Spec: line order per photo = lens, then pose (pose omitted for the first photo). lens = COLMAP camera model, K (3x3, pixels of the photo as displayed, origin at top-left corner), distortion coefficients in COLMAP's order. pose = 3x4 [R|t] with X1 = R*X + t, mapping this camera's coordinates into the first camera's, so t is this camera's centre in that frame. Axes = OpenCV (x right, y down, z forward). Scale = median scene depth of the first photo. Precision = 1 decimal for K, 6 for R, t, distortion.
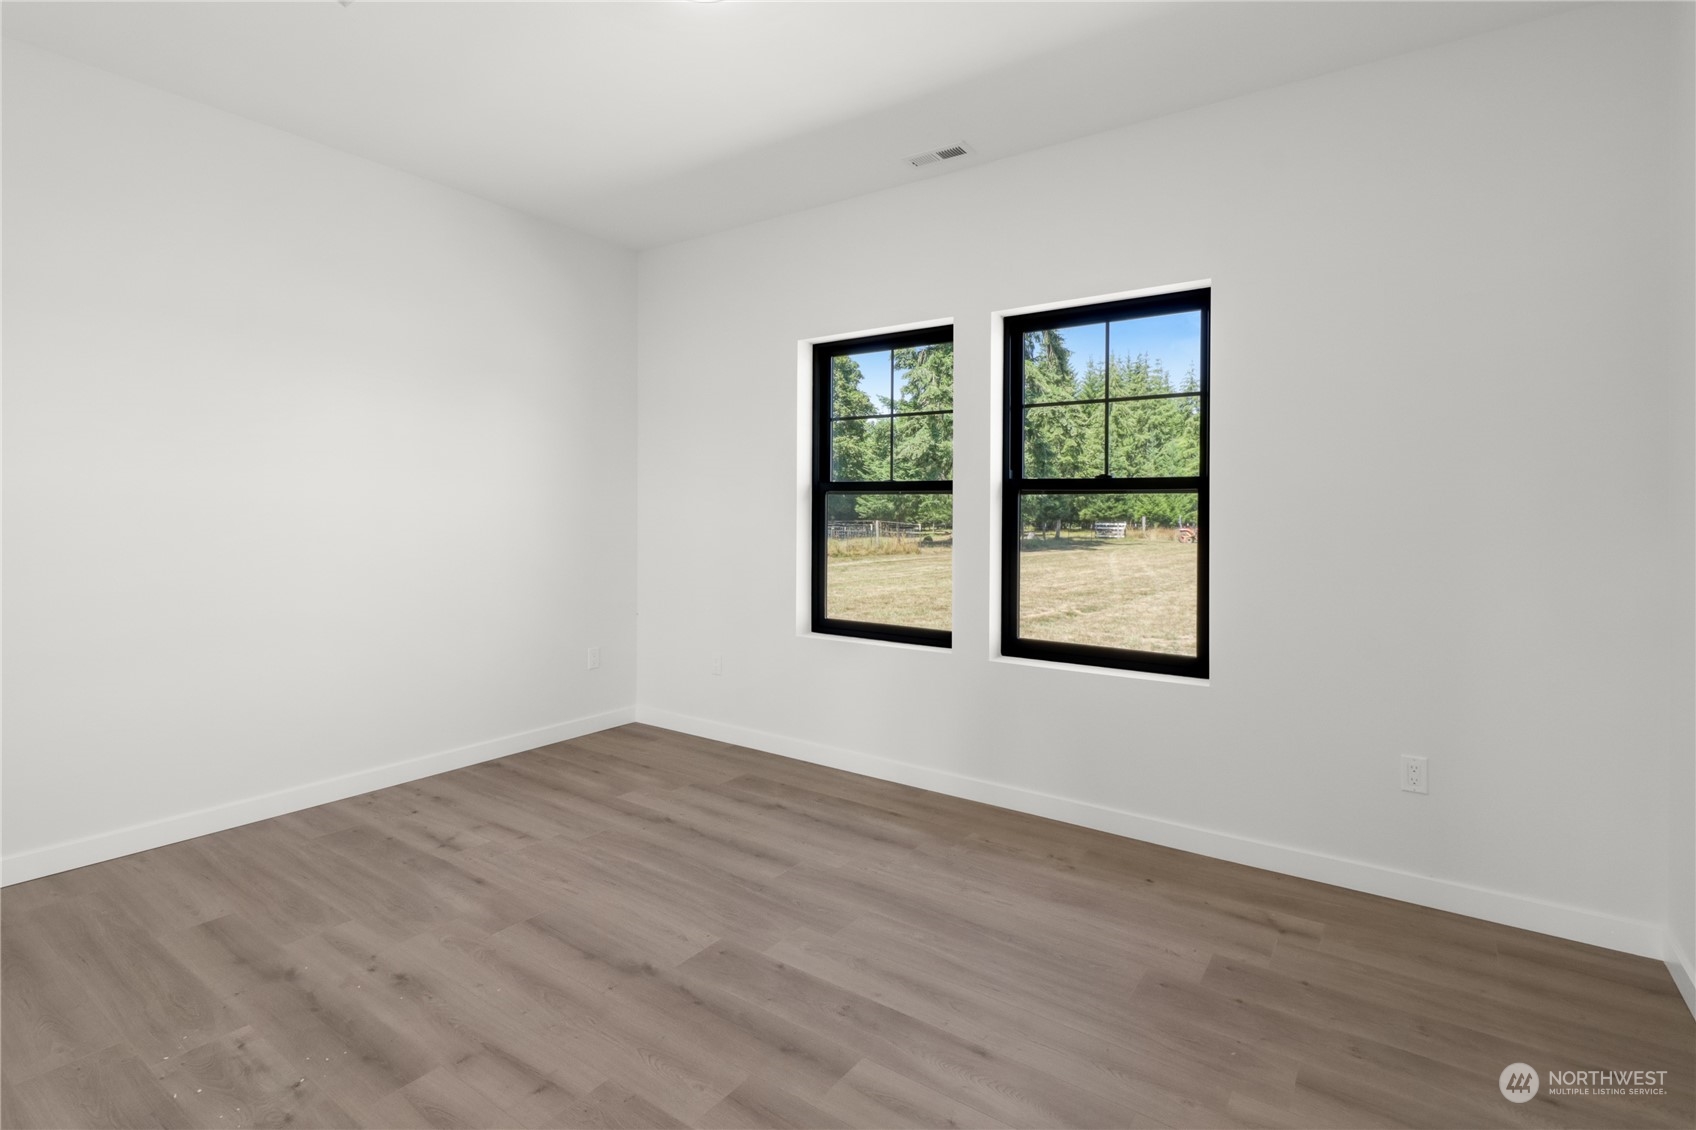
lens RADIAL K [[798.6, 0, 848.1], [0, 798.6, 518.7], [0, 0, 1]] dist [0.001605, -0.000189]
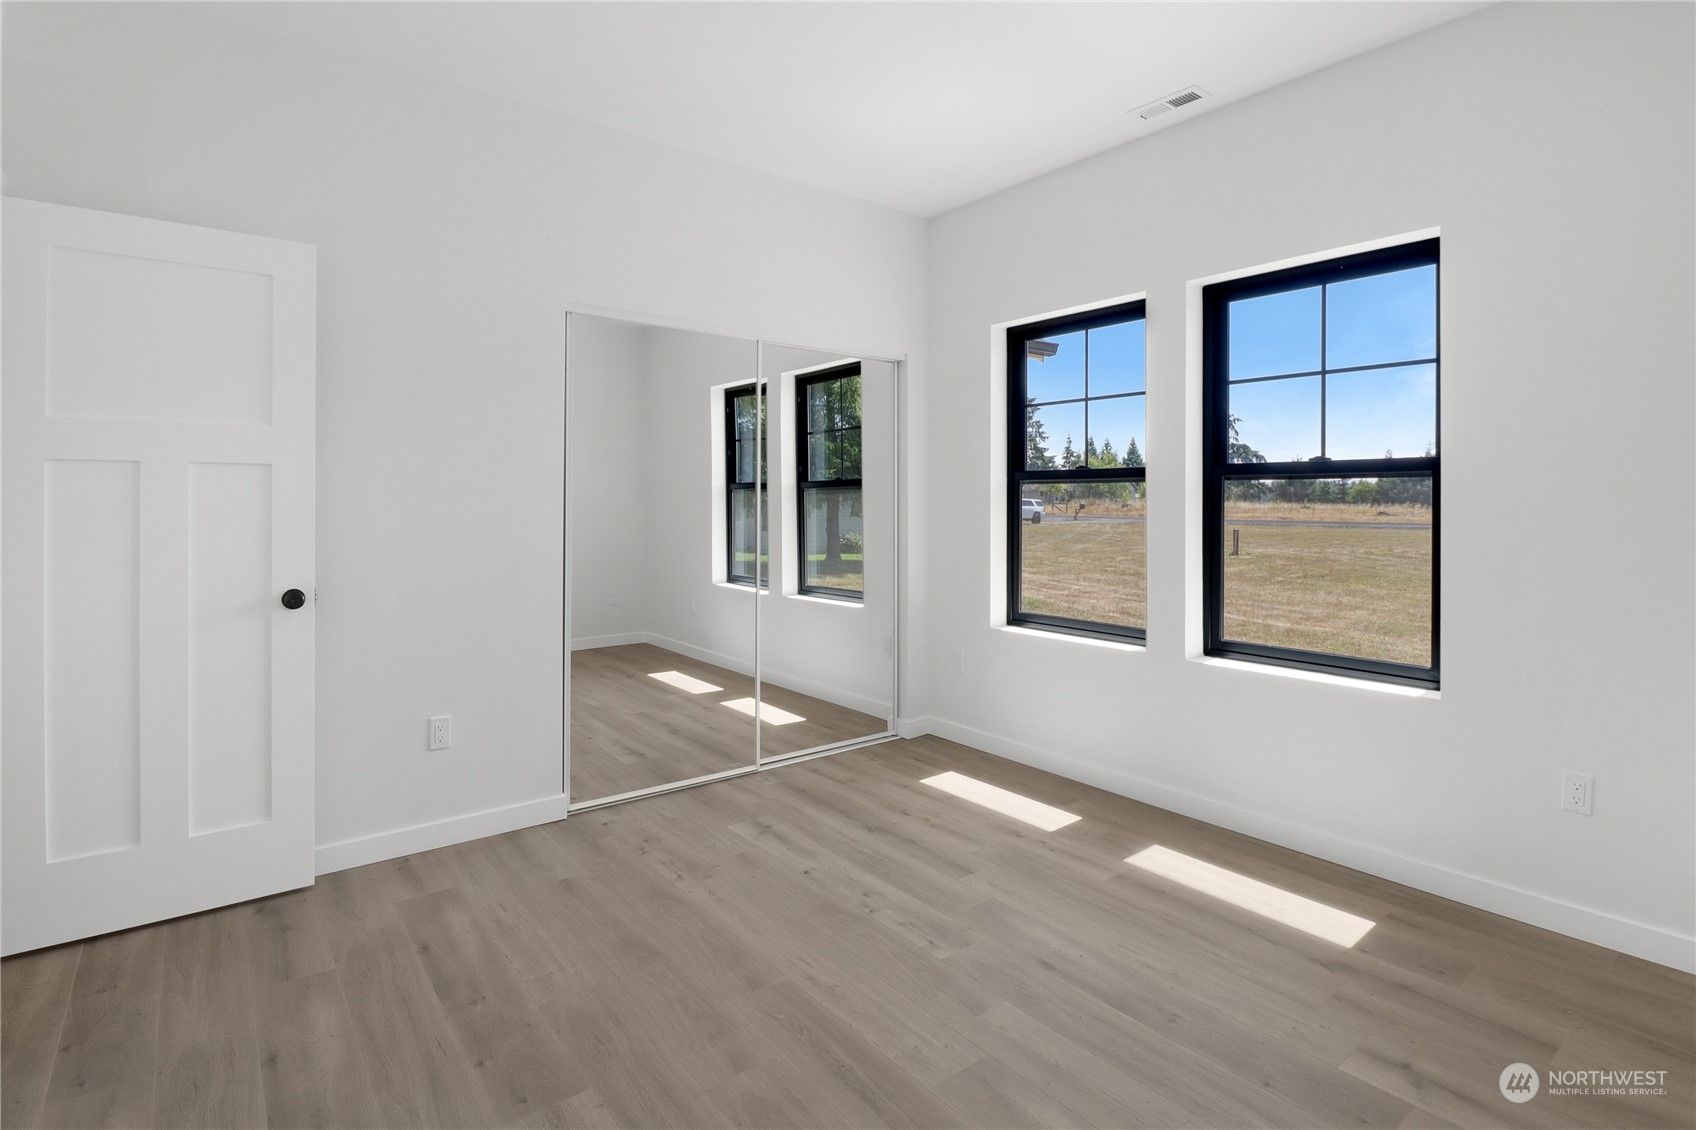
lens RADIAL K [[855.5, 0, 851.4], [0, 855.5, 509.3], [0, 0, 1]] dist [0.001907, -0.000543]
pose [[0.957184, -0.006423, -0.289408, 0.095655], [0.006683, 0.999978, -0.000090, 0.000475], [0.289402, -0.001848, 0.957206, -0.062054]]
